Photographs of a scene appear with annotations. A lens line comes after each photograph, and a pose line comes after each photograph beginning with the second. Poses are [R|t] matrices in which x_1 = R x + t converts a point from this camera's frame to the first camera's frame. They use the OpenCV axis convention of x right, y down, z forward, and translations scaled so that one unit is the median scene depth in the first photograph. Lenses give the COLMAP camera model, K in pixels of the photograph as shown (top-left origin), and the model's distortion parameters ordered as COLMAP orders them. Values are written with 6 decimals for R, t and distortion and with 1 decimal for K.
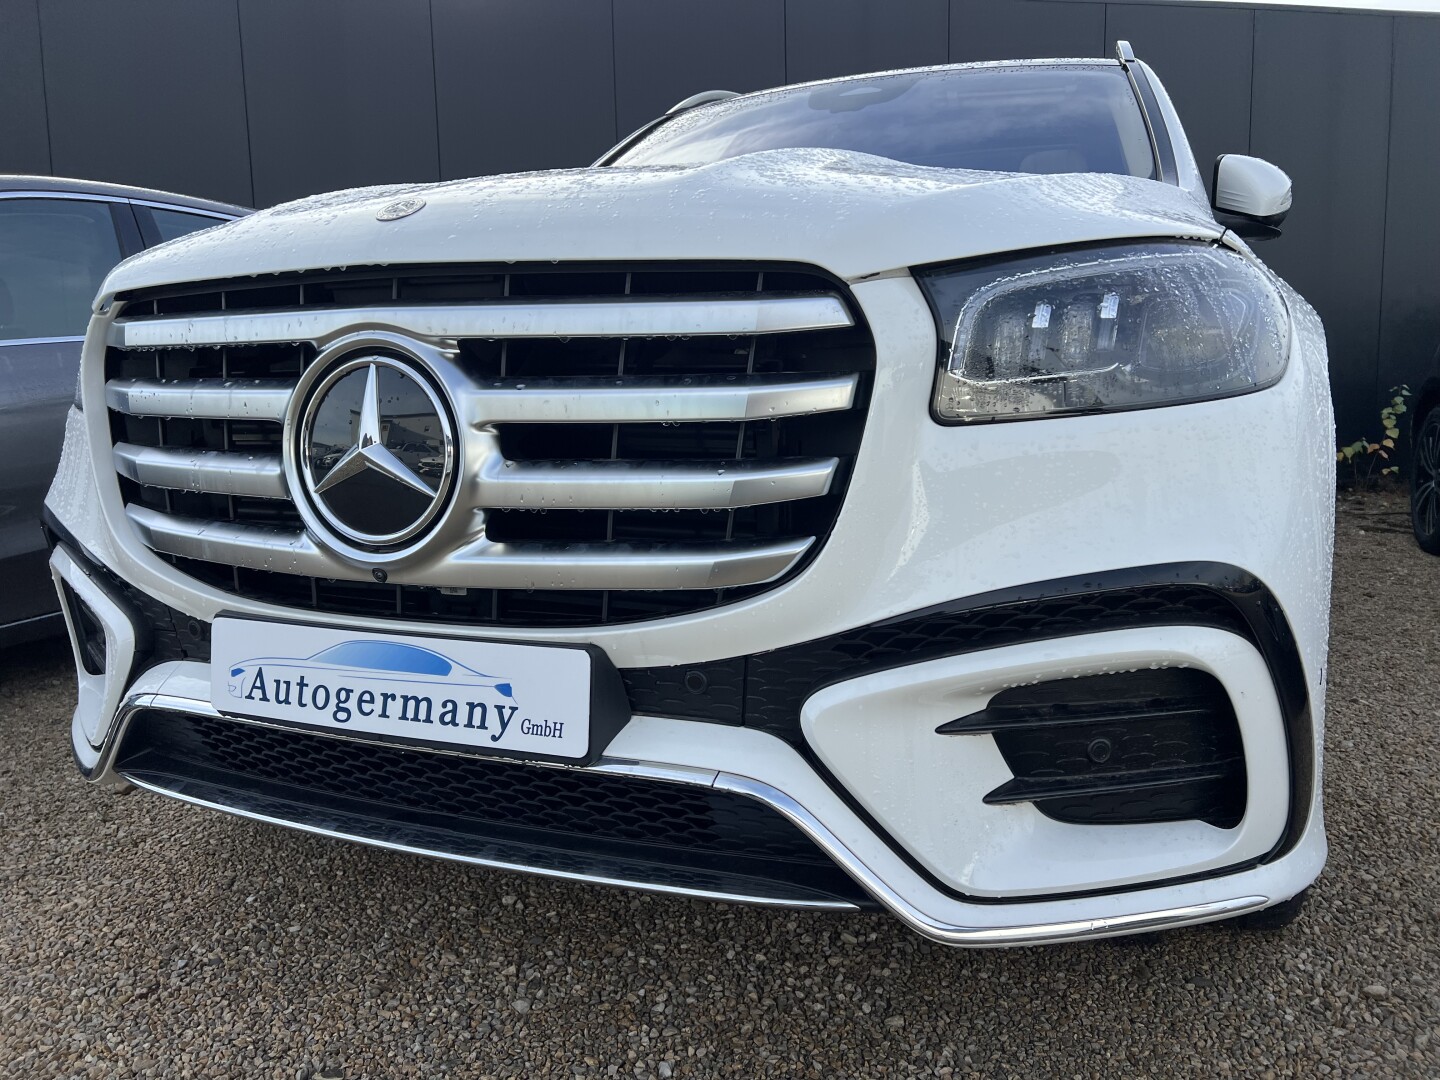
lens RADIAL K [[1099.5, 0, 723.3], [0, 1099.5, 538.1], [0, 0, 1]] dist [0.057181, -0.072690]
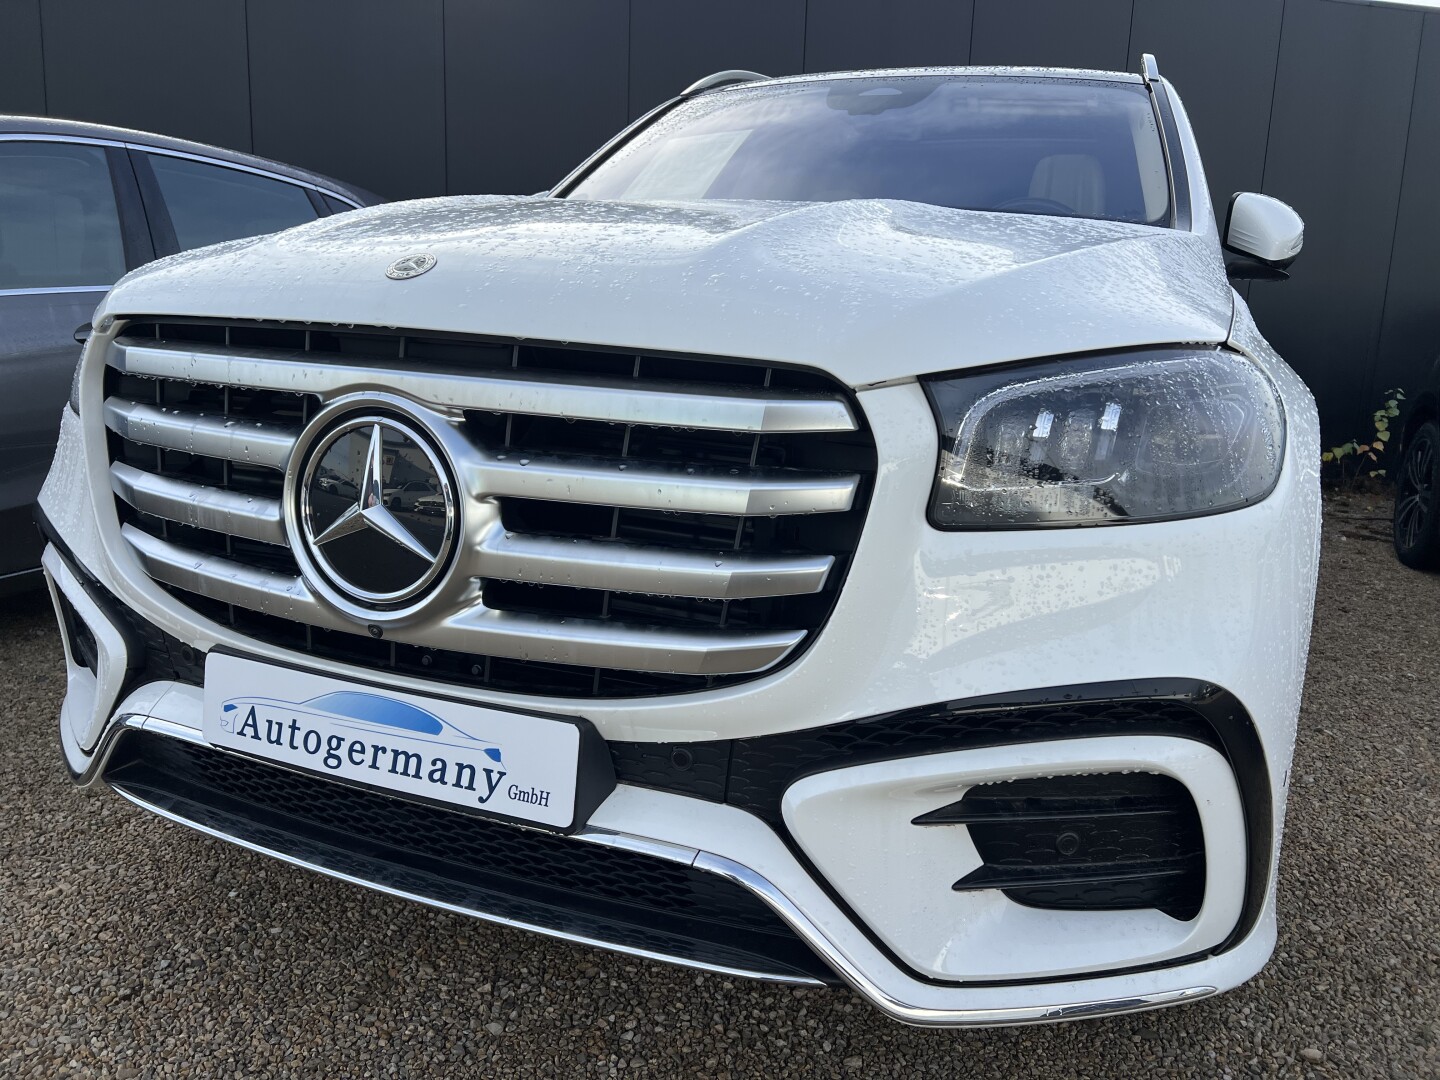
lens RADIAL K [[1099.5, 0, 731.0], [0, 1099.5, 546.1], [0, 0, 1]] dist [0.057181, -0.072690]
pose [[0.998155, 0.057459, 0.019644, -0.009987], [-0.058576, 0.996357, 0.061981, -0.122713], [-0.016012, -0.063017, 0.997884, -0.010325]]
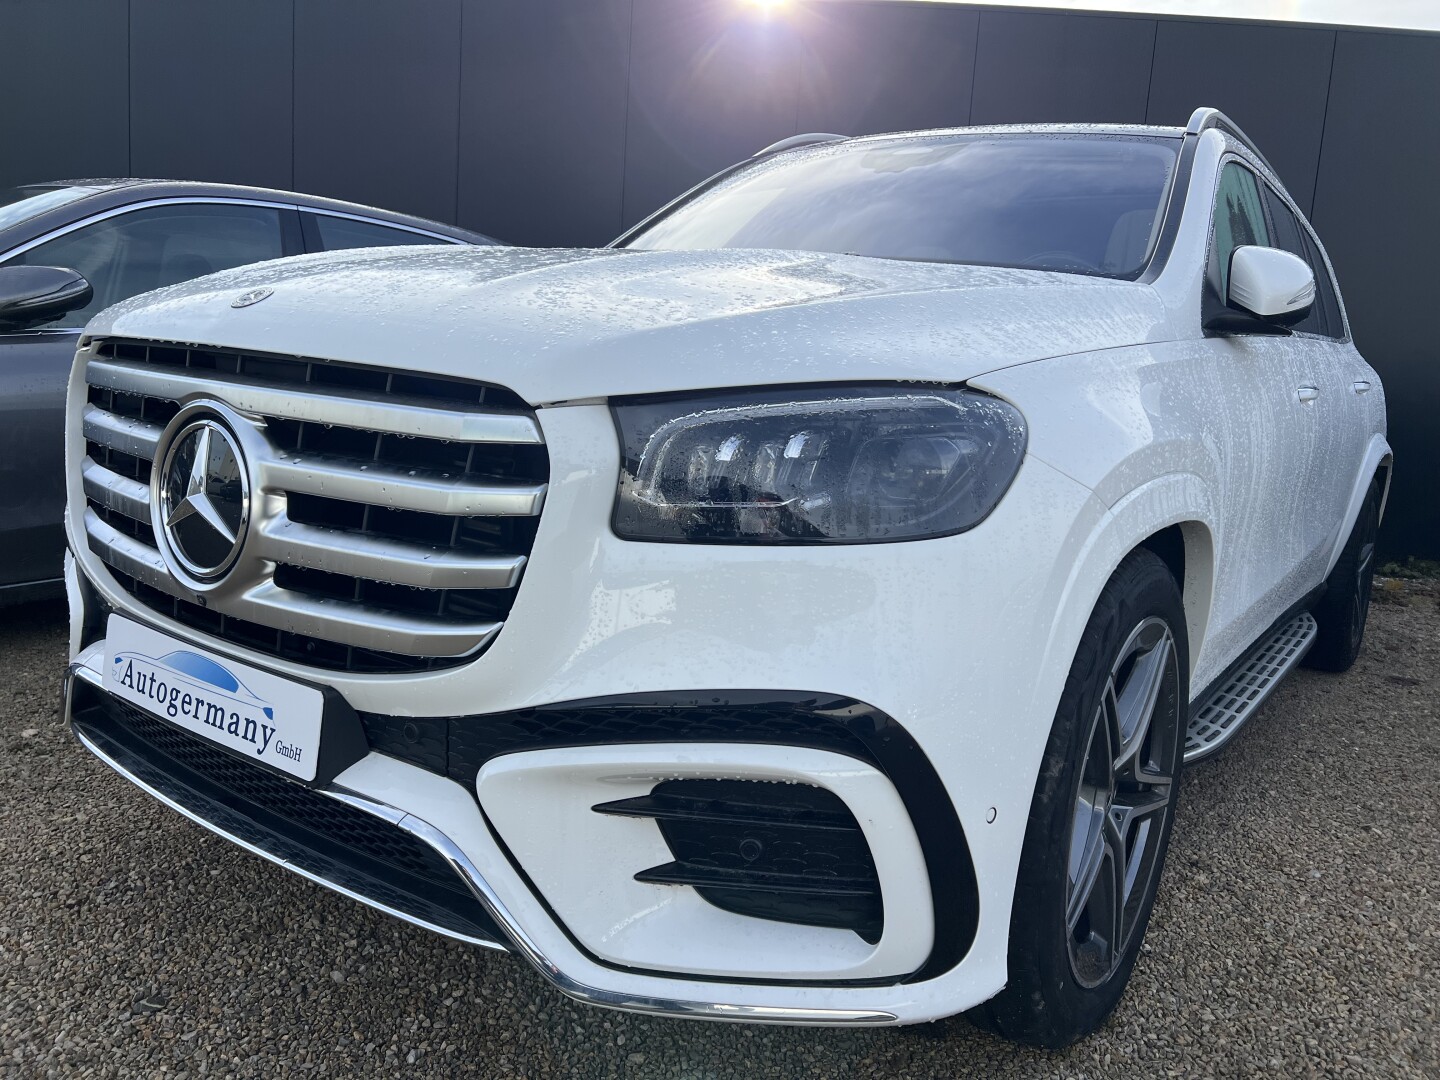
lens RADIAL K [[1099.5, 0, 733.6], [0, 1099.5, 535.1], [0, 0, 1]] dist [0.057181, -0.072690]
pose [[0.971737, 0.117650, -0.204660, 0.475077], [-0.115807, 0.993050, 0.021004, -0.125771], [0.205709, 0.003291, 0.978608, -0.057240]]
